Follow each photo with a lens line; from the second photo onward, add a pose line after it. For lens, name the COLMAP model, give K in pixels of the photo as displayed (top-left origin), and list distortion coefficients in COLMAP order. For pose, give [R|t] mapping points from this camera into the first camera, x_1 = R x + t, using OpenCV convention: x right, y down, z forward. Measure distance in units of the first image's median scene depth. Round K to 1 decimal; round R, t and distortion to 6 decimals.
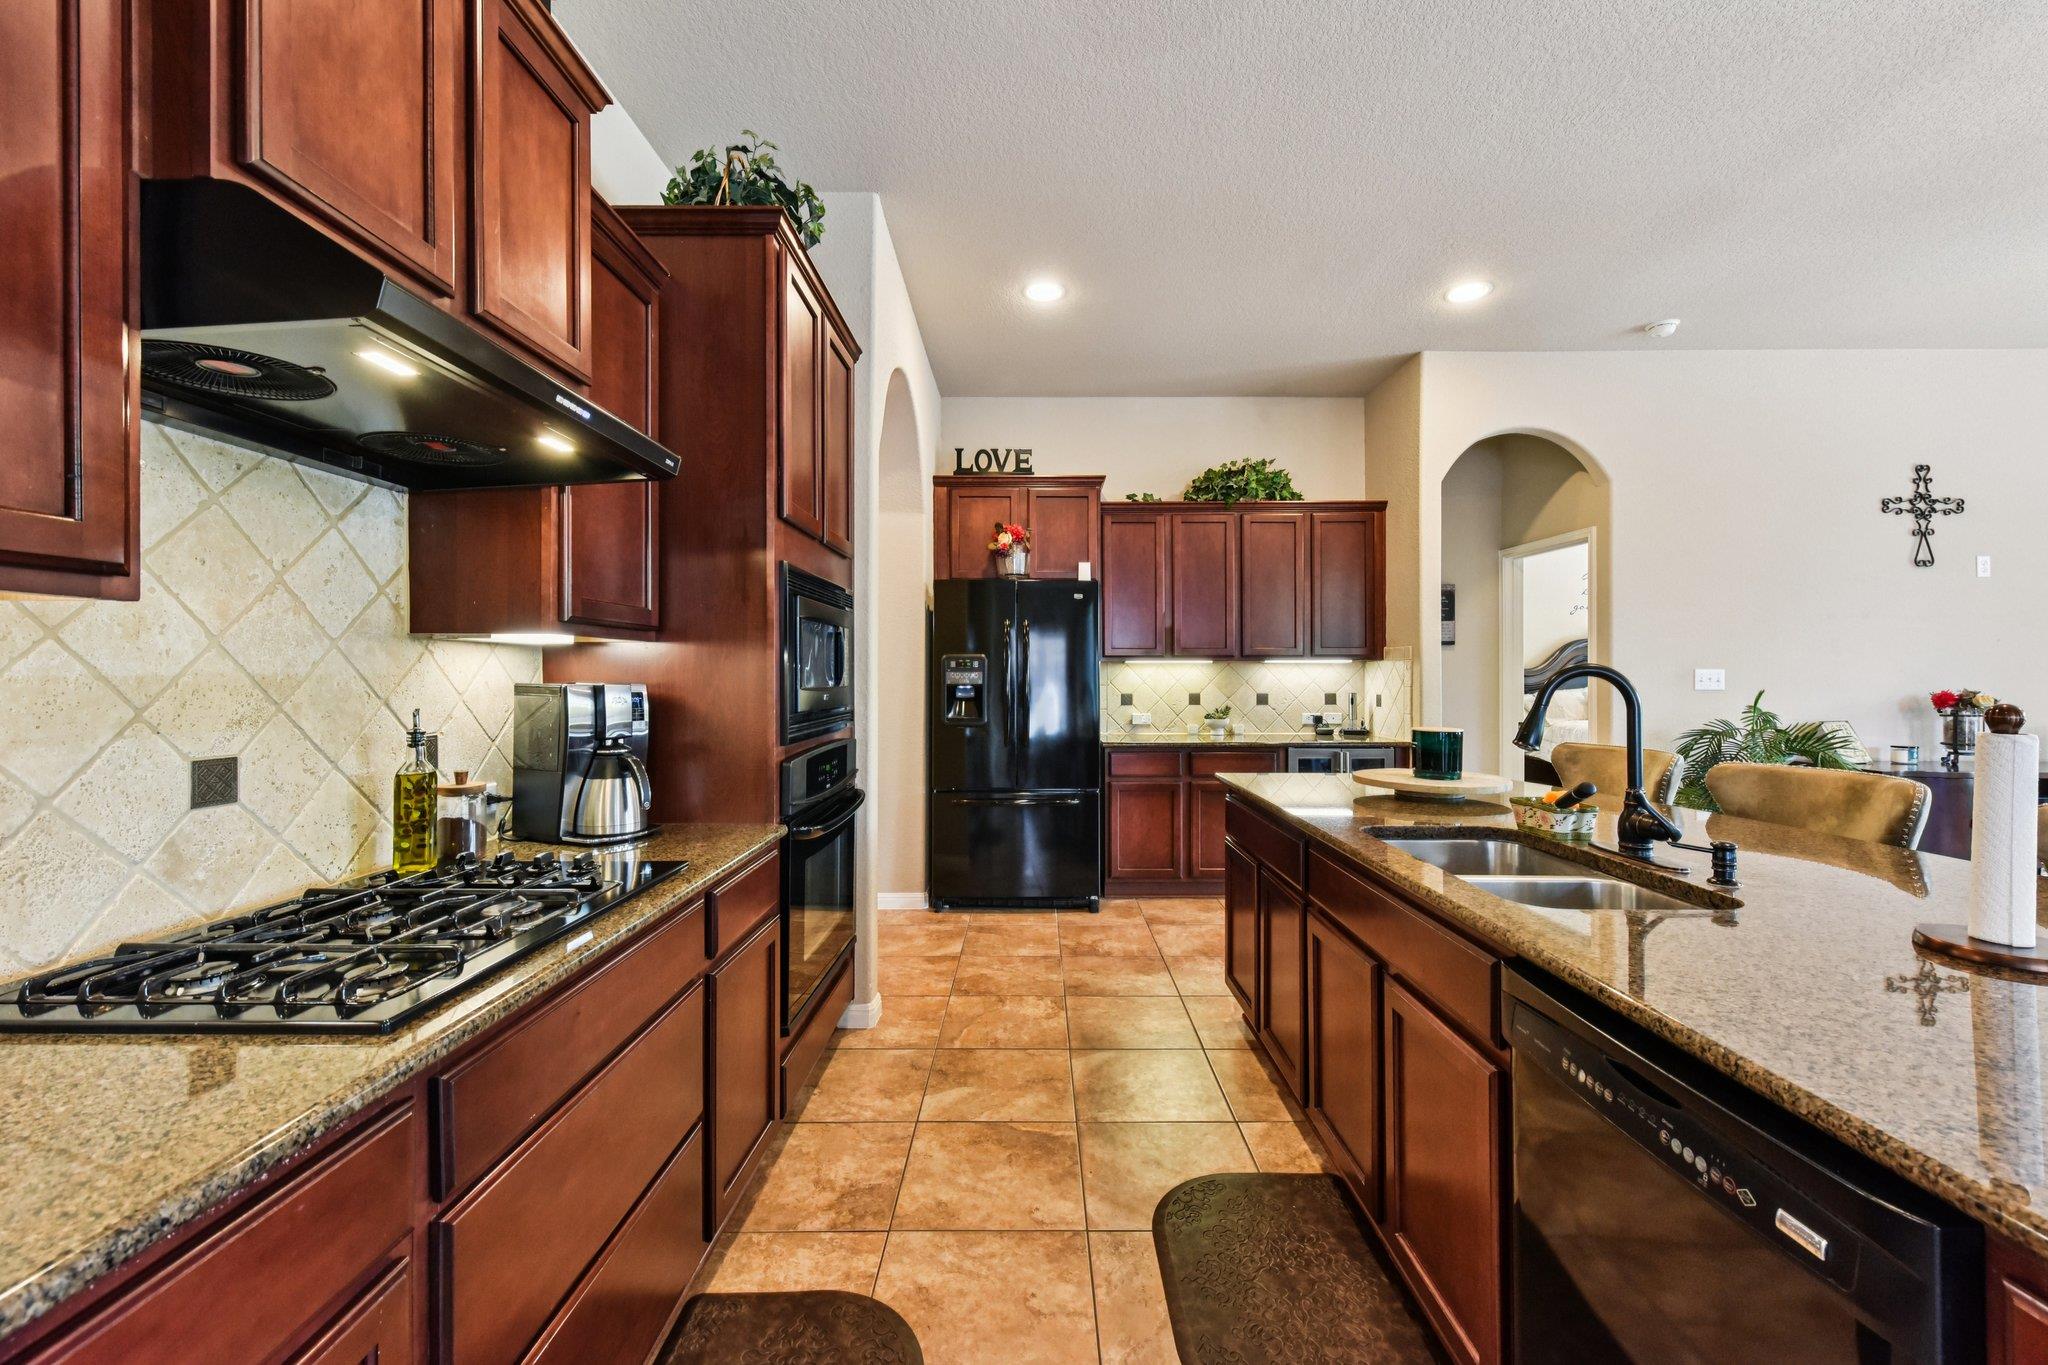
lens RADIAL K [[814.4, 0, 1022.9], [0, 814.4, 676.4], [0, 0, 1]] dist [-0.000051, -0.000002]
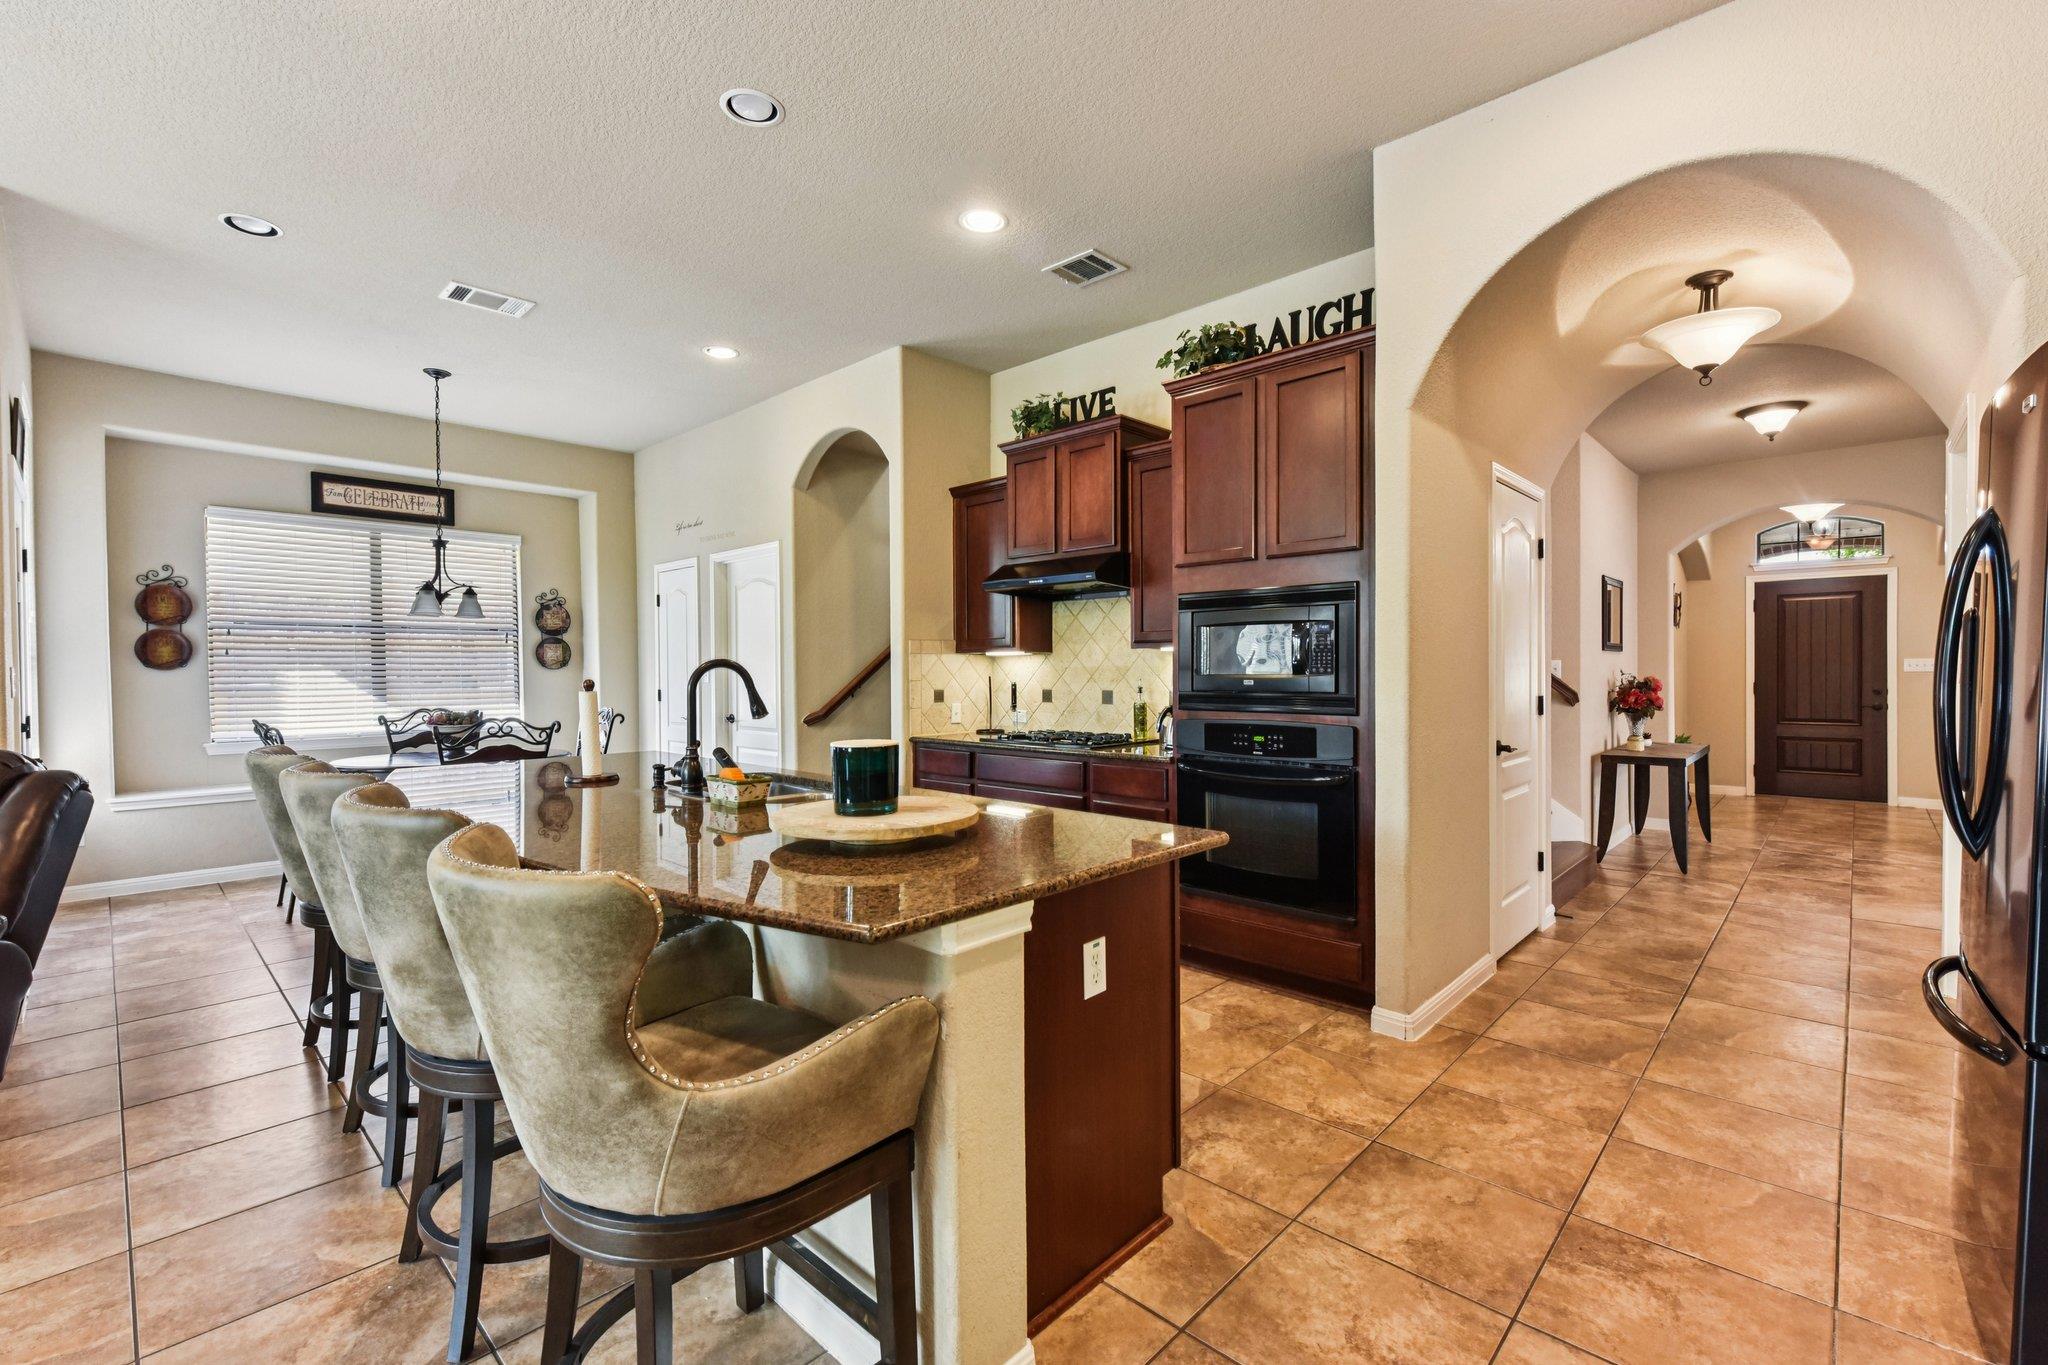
lens RADIAL K [[872.7, 0, 1030.4], [0, 872.7, 676.4], [0, 0, 1]] dist [-0.000742, 0.000002]
pose [[-0.675118, 0.017022, -0.737513, 0.753262], [0.009572, 0.999852, 0.014315, -0.005371], [0.737647, 0.002604, -0.675181, 1.249863]]
